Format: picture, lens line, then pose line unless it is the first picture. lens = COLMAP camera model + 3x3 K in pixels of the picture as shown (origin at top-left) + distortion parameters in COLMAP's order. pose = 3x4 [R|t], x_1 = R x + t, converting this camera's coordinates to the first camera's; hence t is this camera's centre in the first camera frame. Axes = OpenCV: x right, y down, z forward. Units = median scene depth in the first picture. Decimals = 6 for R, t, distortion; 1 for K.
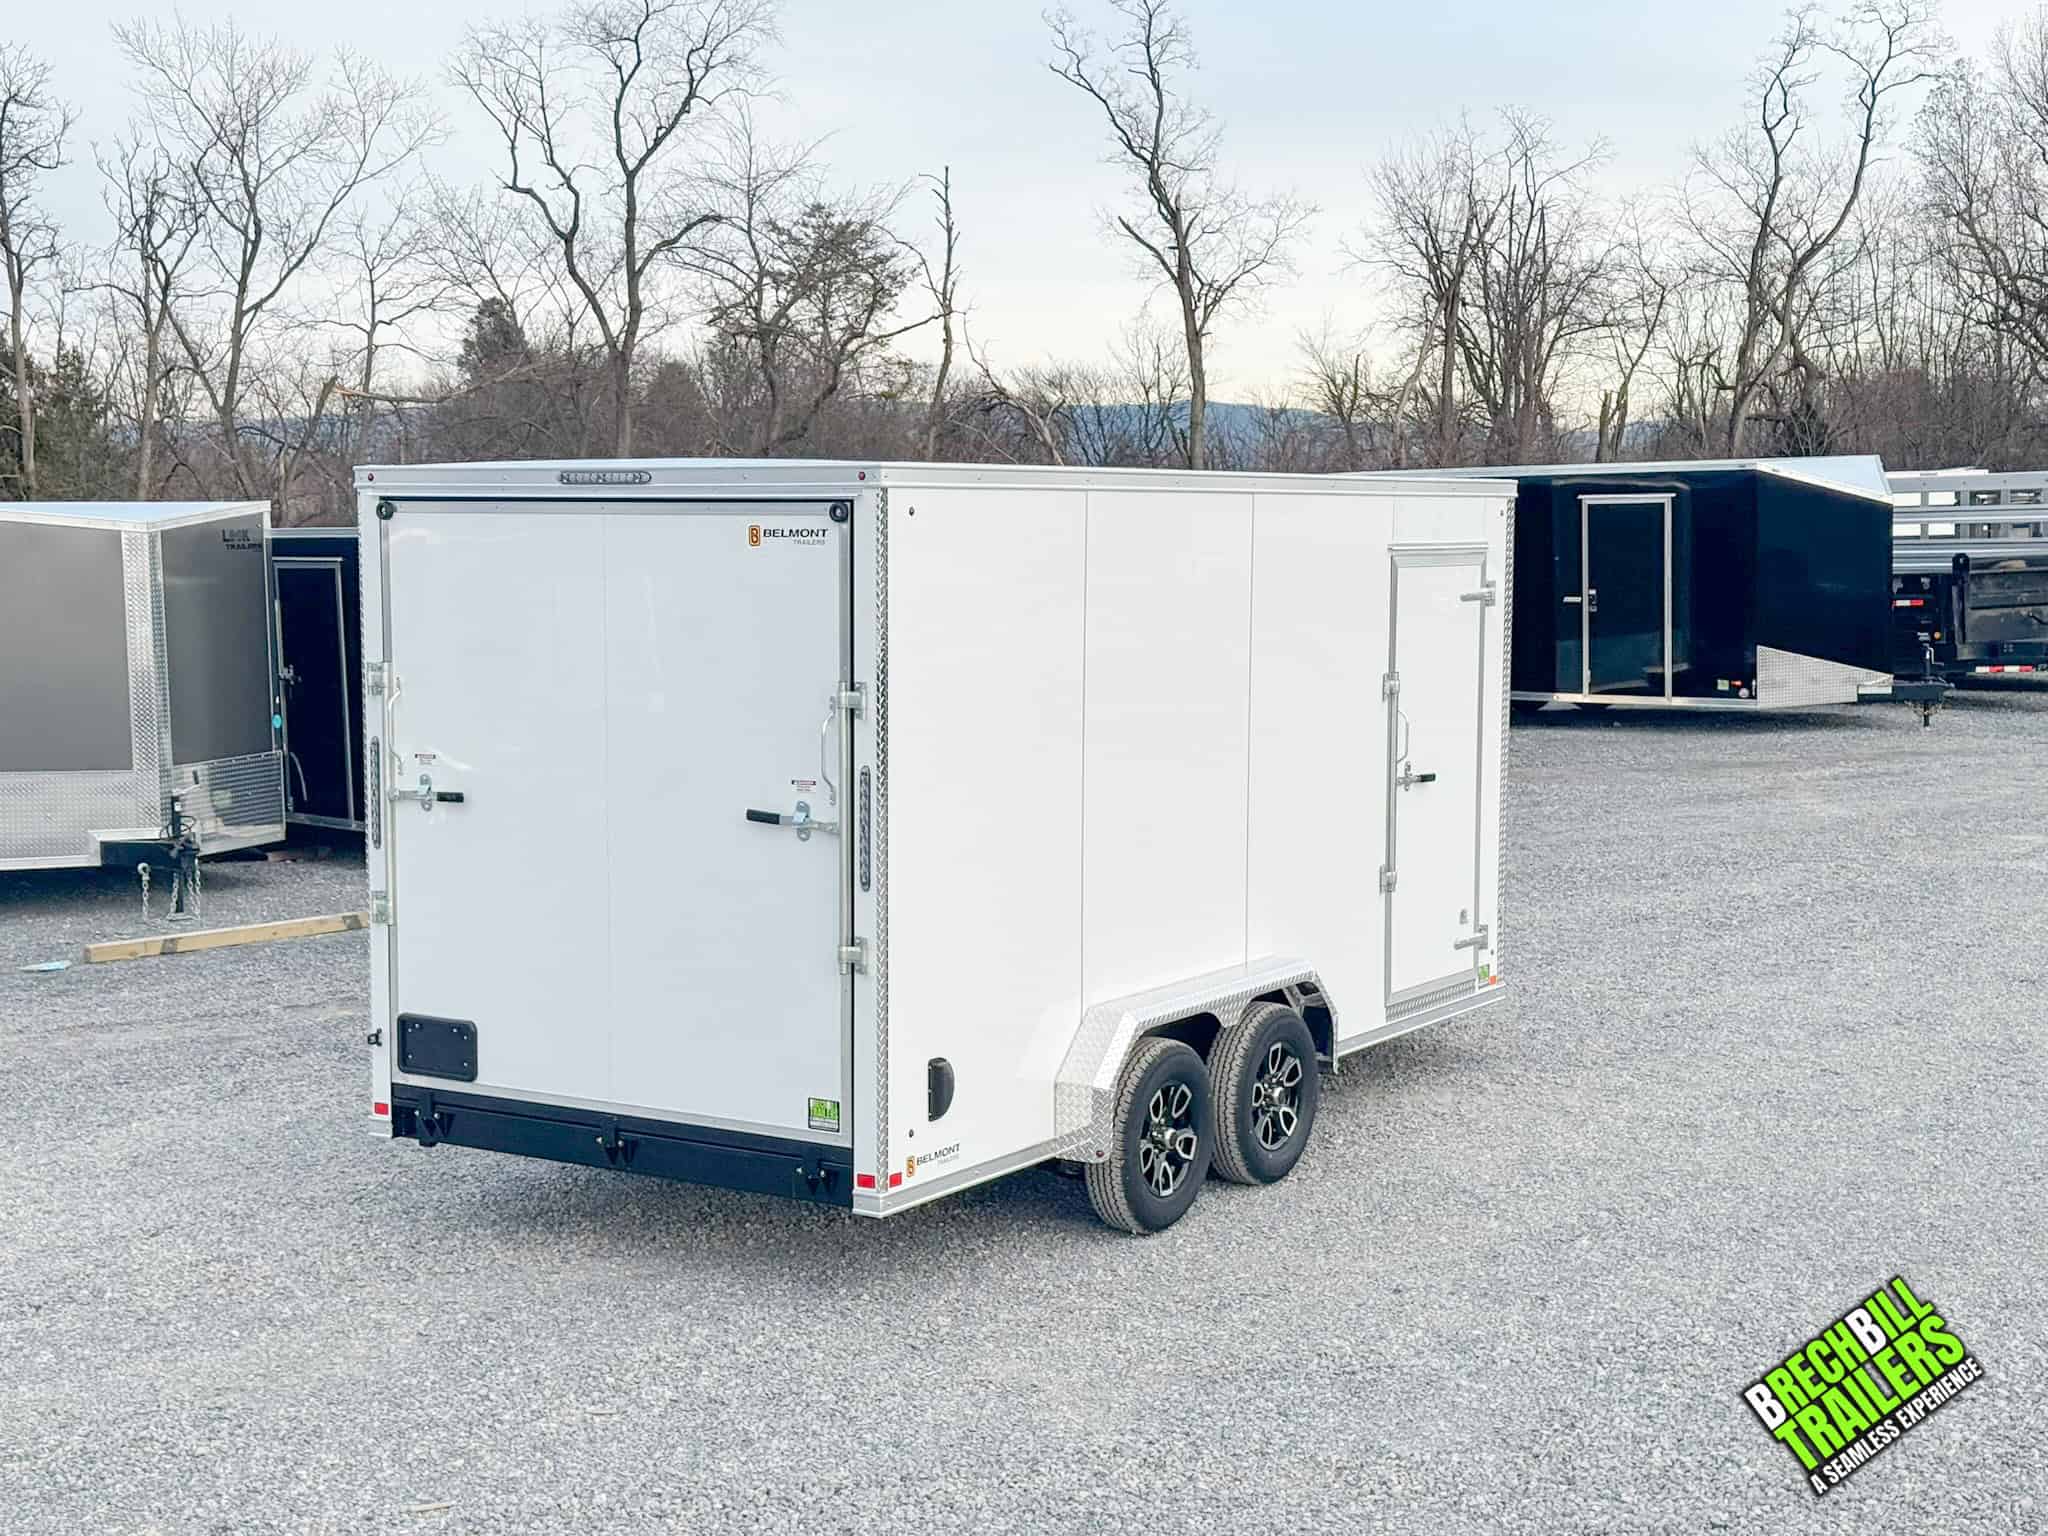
lens RADIAL K [[2804.8, 0, 1024.0], [0, 2804.8, 768.0], [0, 0, 1]] dist [0.192863, -0.298181]
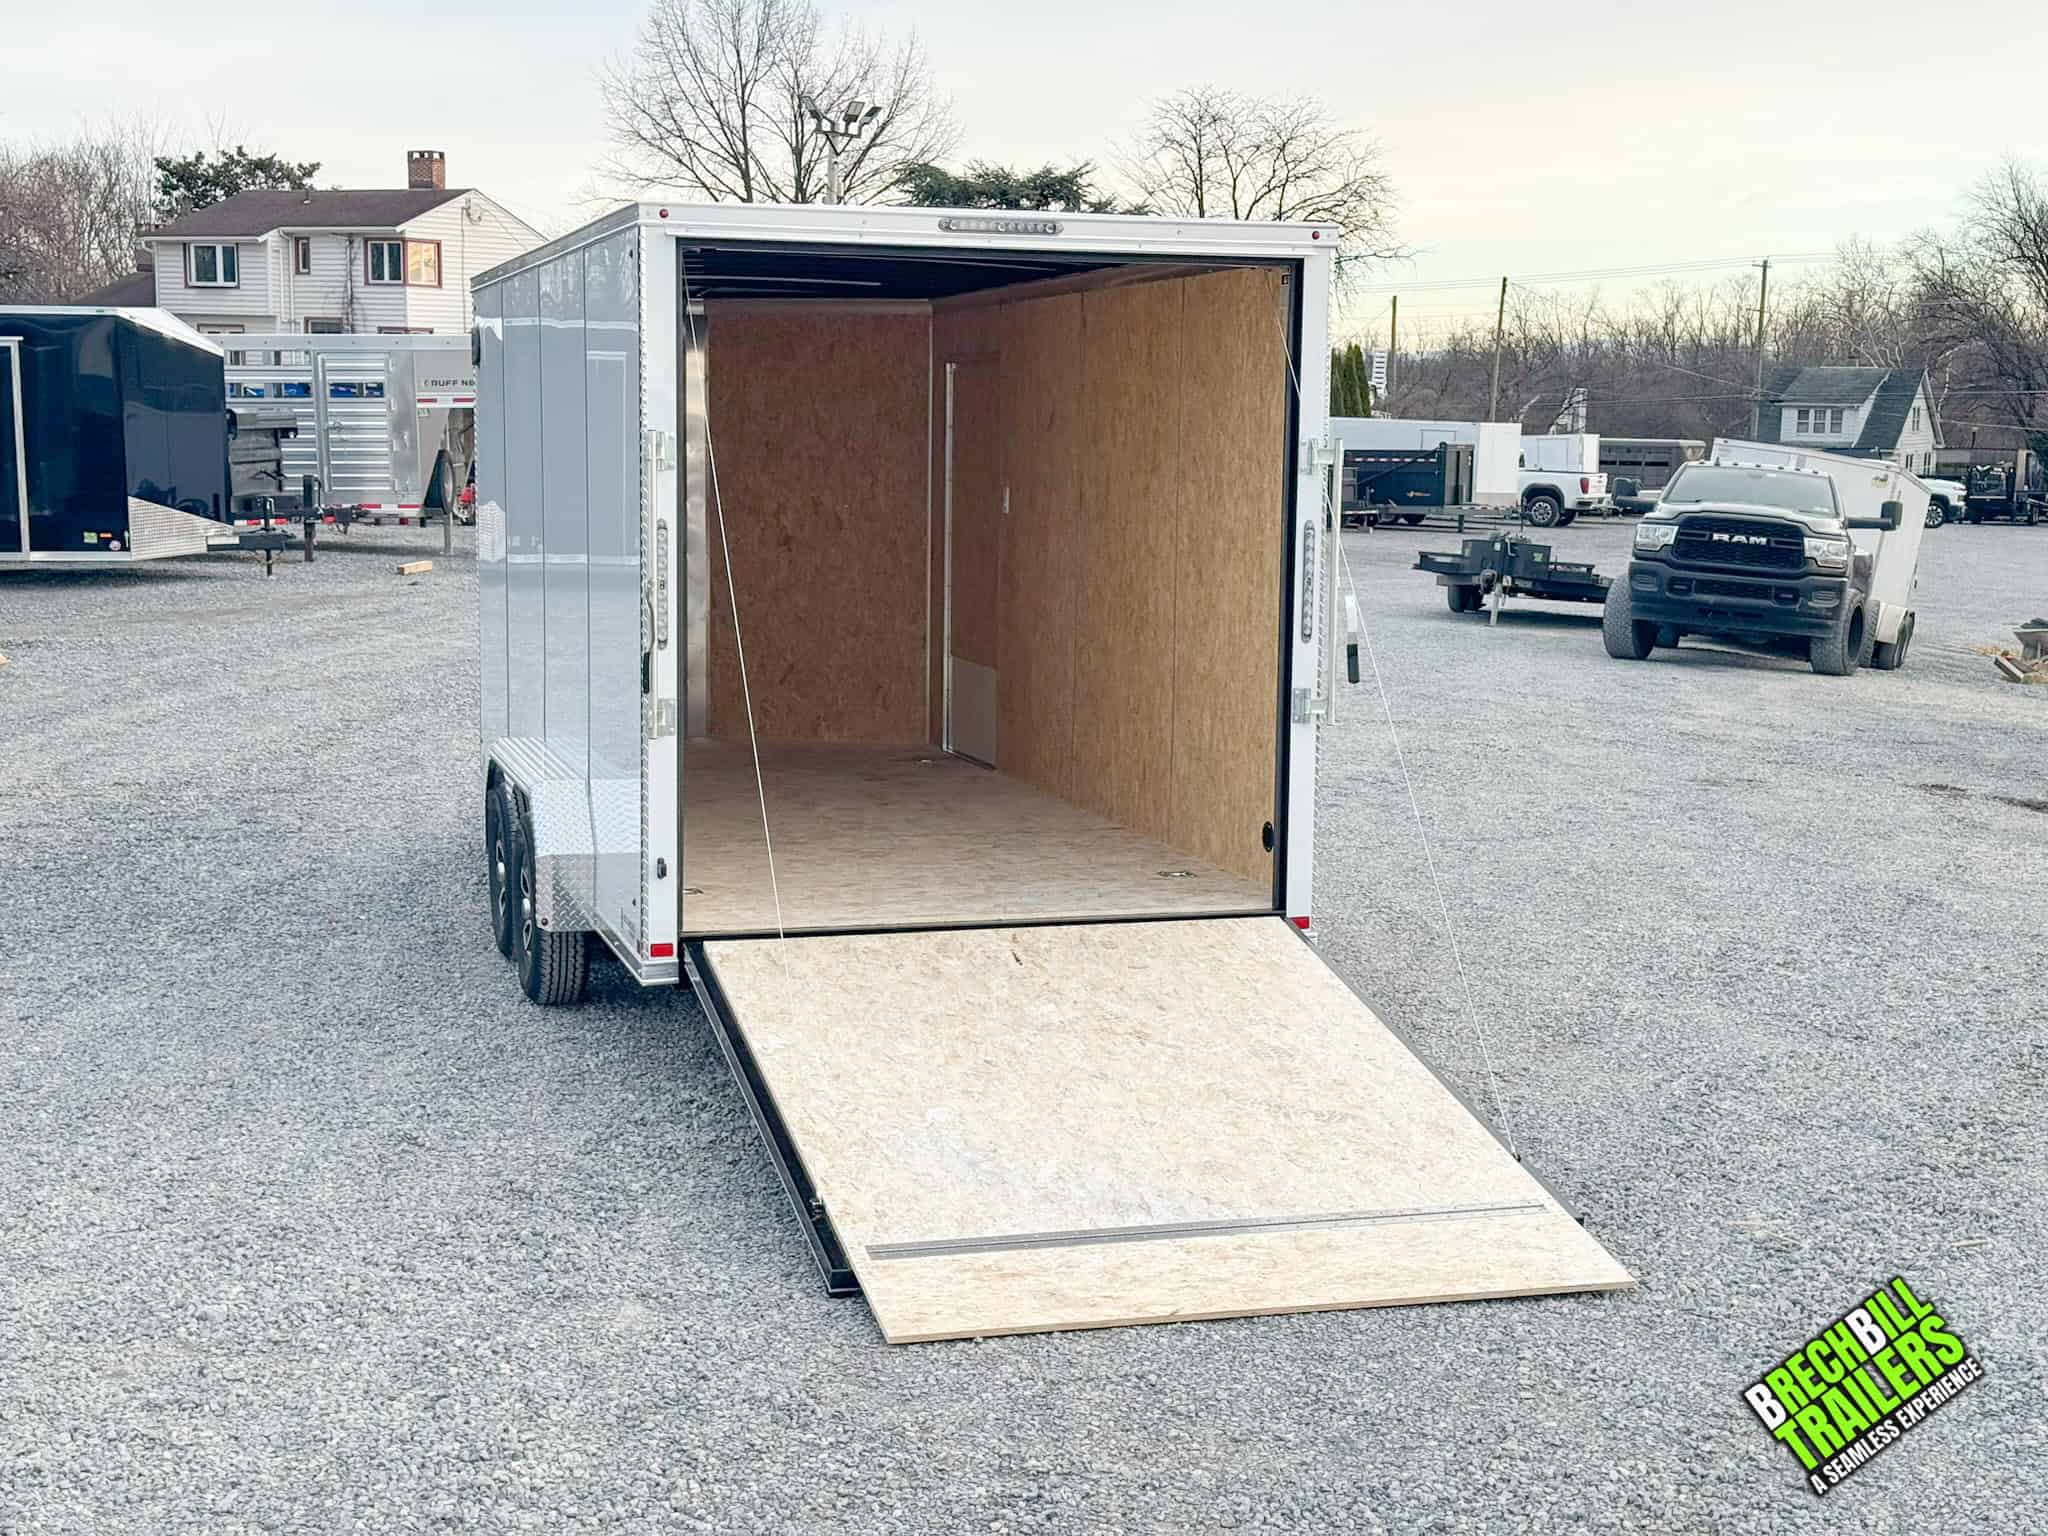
lens RADIAL K [[2804.8, 0, 1024.0], [0, 2804.8, 768.0], [0, 0, 1]] dist [0.192863, -0.298181]
pose [[0.654176, -0.083789, 0.751687, -0.799481], [0.056011, 0.996483, 0.062331, 0.017013], [-0.754266, 0.001327, 0.656568, 0.351207]]
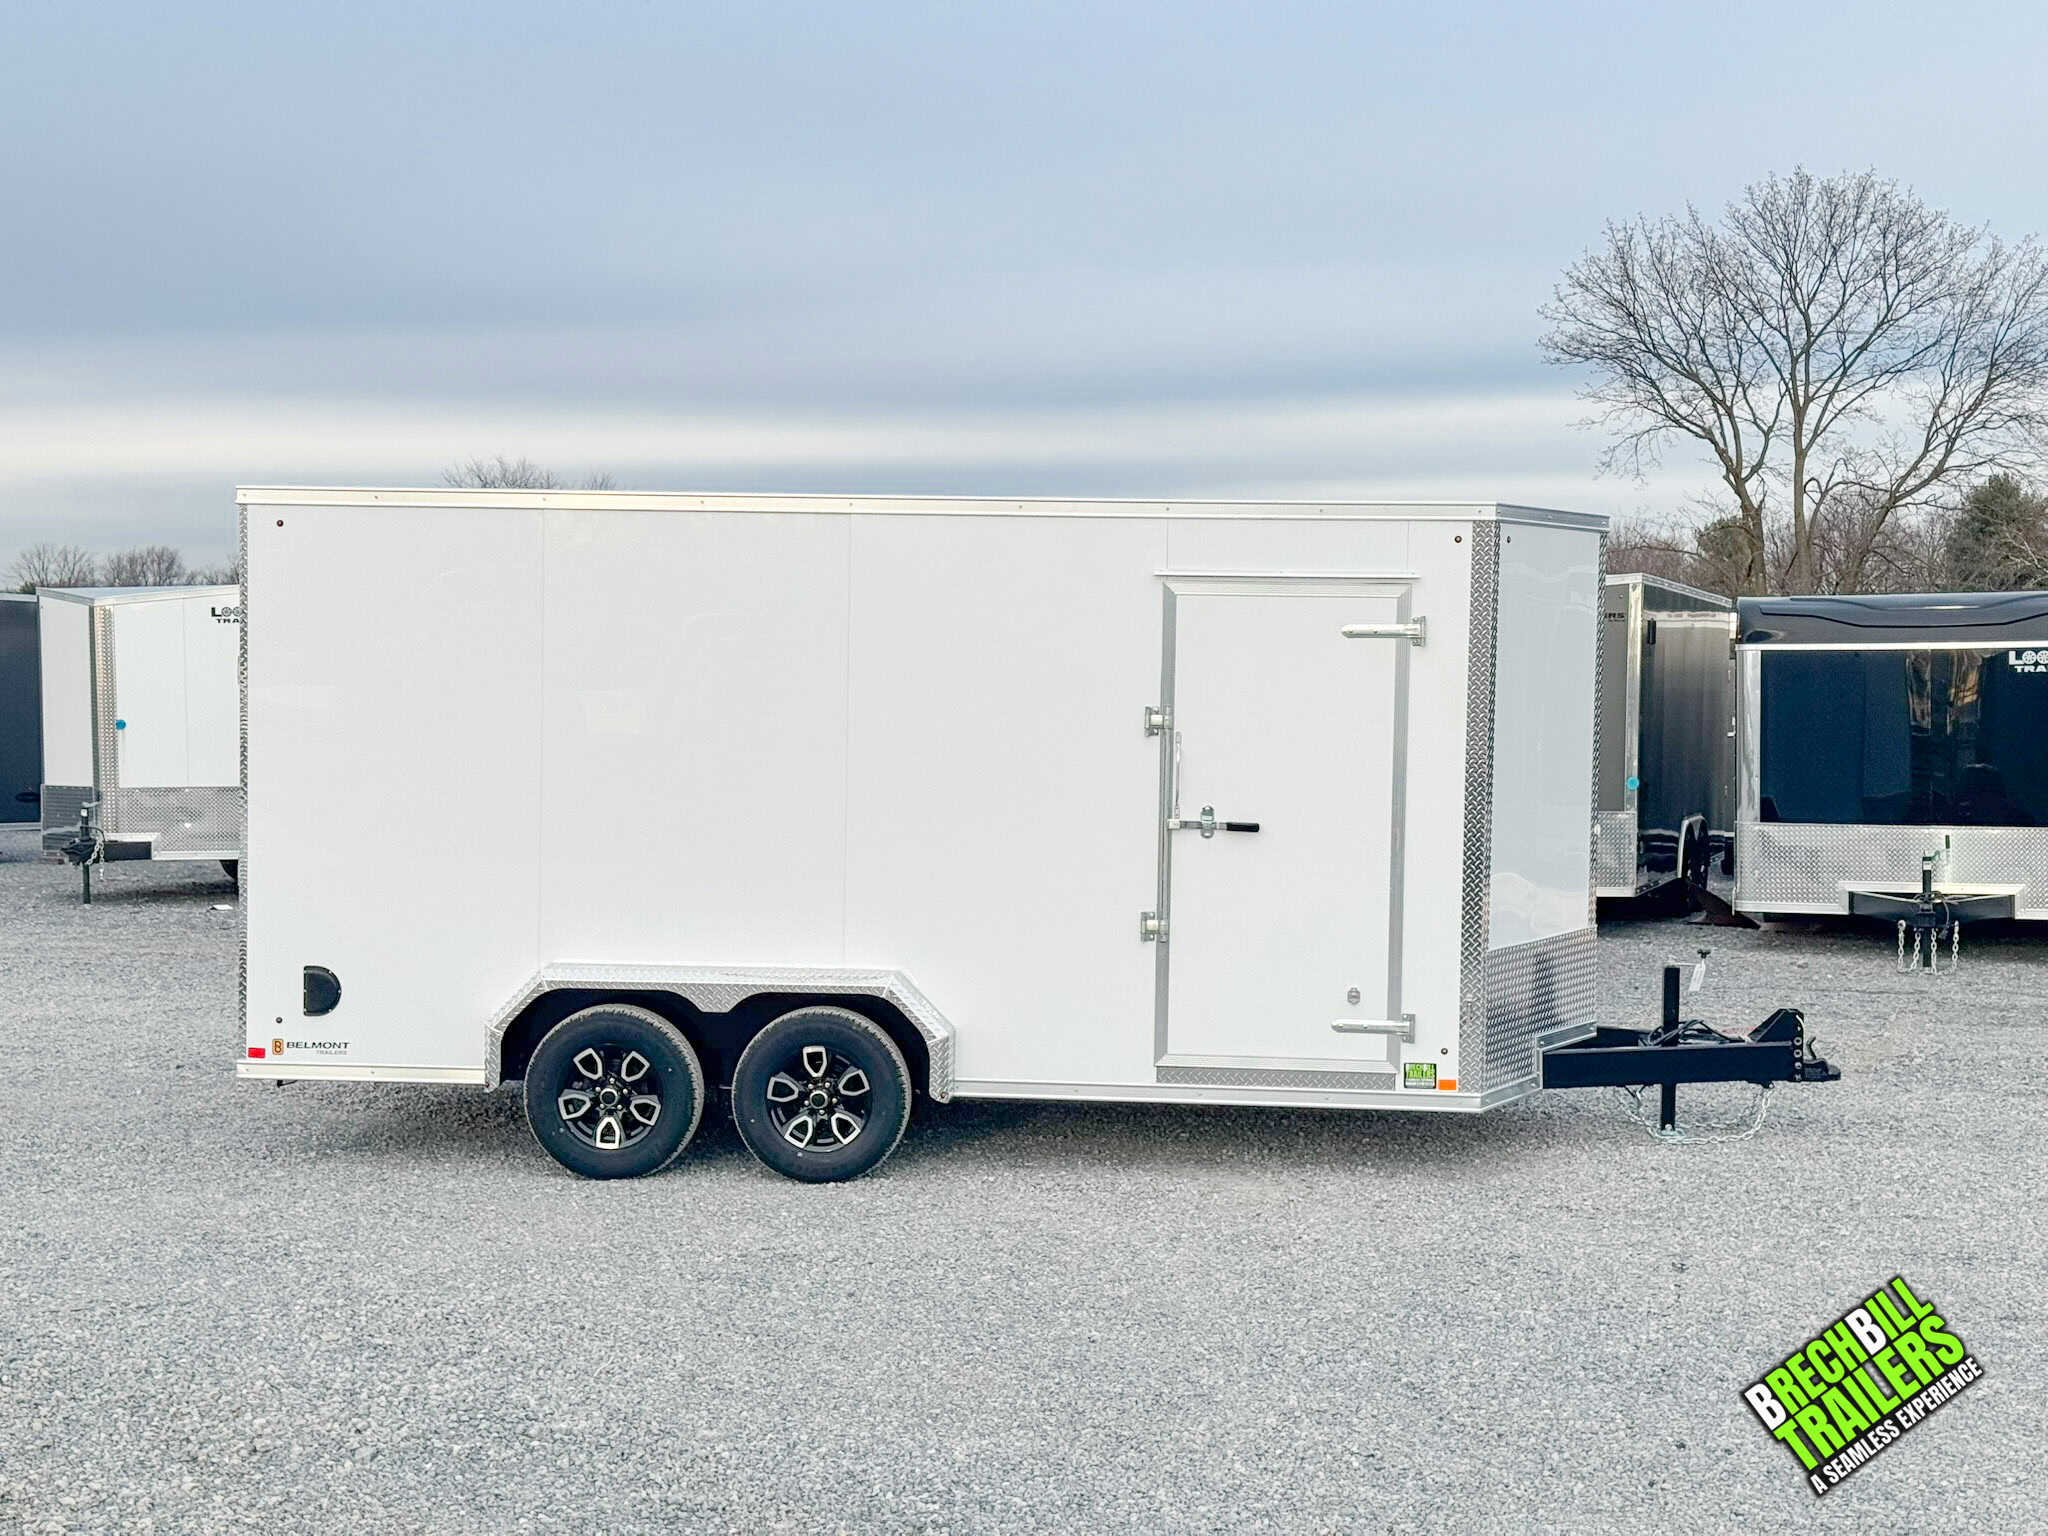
lens RADIAL K [[2804.8, 0, 1024.0], [0, 2804.8, 768.0], [0, 0, 1]] dist [0.192863, -0.298181]
pose [[0.491934, 0.065120, -0.868194, 1.069447], [-0.093346, 0.995396, 0.021770, -0.034427], [0.865614, 0.070333, 0.495747, 0.583518]]
